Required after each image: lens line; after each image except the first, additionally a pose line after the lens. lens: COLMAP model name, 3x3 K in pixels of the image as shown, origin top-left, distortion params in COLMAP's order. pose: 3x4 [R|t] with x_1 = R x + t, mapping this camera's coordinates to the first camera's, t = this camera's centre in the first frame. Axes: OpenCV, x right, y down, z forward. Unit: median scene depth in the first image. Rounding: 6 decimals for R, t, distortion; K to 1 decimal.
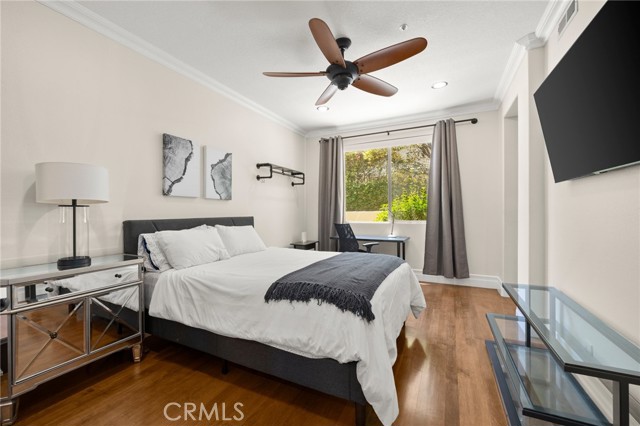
lens RADIAL K [[265.5, 0, 319.8], [0, 265.5, 212.5], [0, 0, 1]] dist [0.000204, 0.000643]
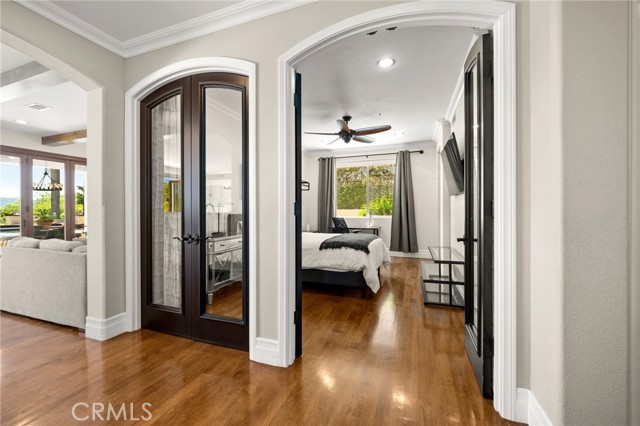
lens RADIAL K [[265.5, 0, 317.8], [0, 265.5, 210.9], [0, 0, 1]] dist [0.000204, 0.000643]
pose [[0.994737, 0.001716, 0.102451, -0.185882], [-0.001953, 0.999996, 0.002209, 0.001738], [-0.102447, -0.002397, 0.994736, -0.494441]]
